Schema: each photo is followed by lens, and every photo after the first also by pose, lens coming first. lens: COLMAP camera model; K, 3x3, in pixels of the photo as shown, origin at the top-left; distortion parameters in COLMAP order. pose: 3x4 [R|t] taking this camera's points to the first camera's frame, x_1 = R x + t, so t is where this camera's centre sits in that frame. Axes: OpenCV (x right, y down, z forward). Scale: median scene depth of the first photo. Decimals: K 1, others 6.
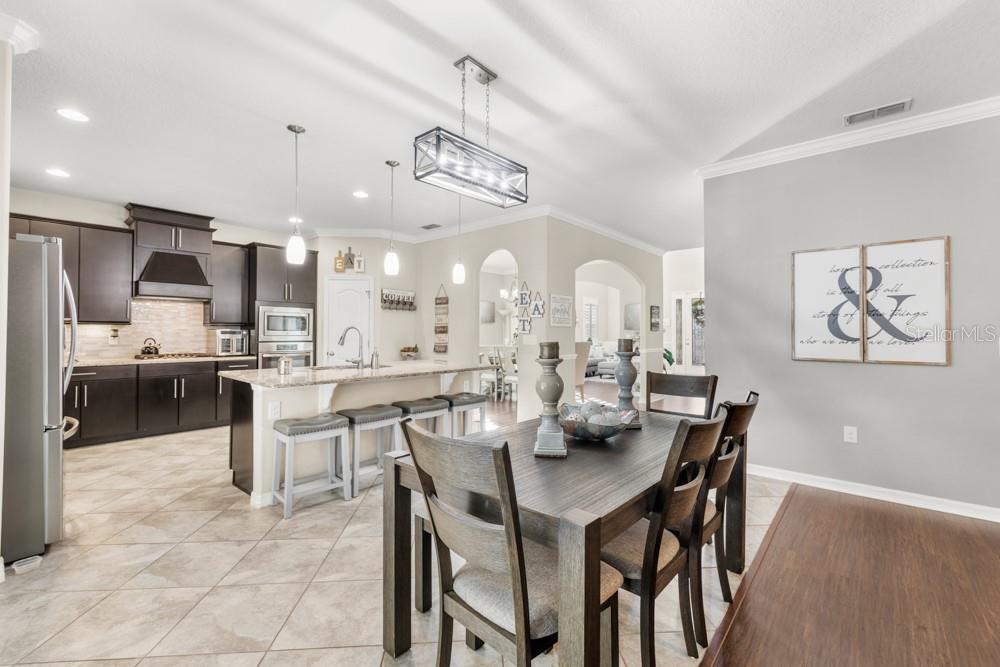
lens RADIAL K [[434.8, 0, 500.0], [0, 434.8, 333.5], [0, 0, 1]] dist [0.001921, -0.000135]
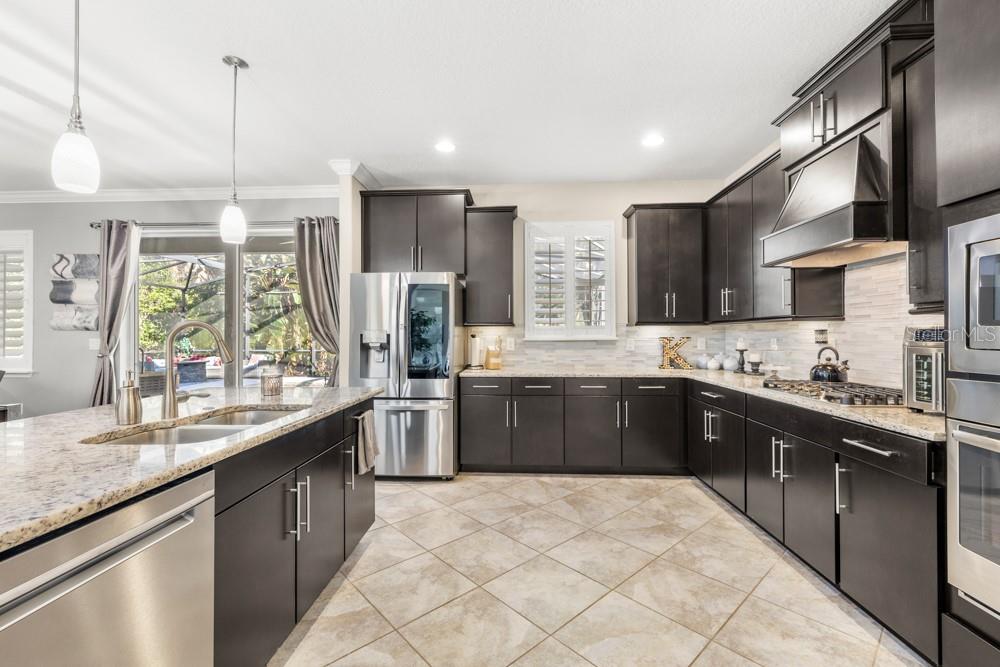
lens RADIAL K [[419.1, 0, 500.0], [0, 419.1, 333.5], [0, 0, 1]] dist [-0.022124, 0.000002]
pose [[-0.779417, -0.003939, -0.626493, -0.362454], [-0.002459, 0.999992, -0.003228, -0.003008], [0.626501, -0.000976, -0.779420, 1.721769]]
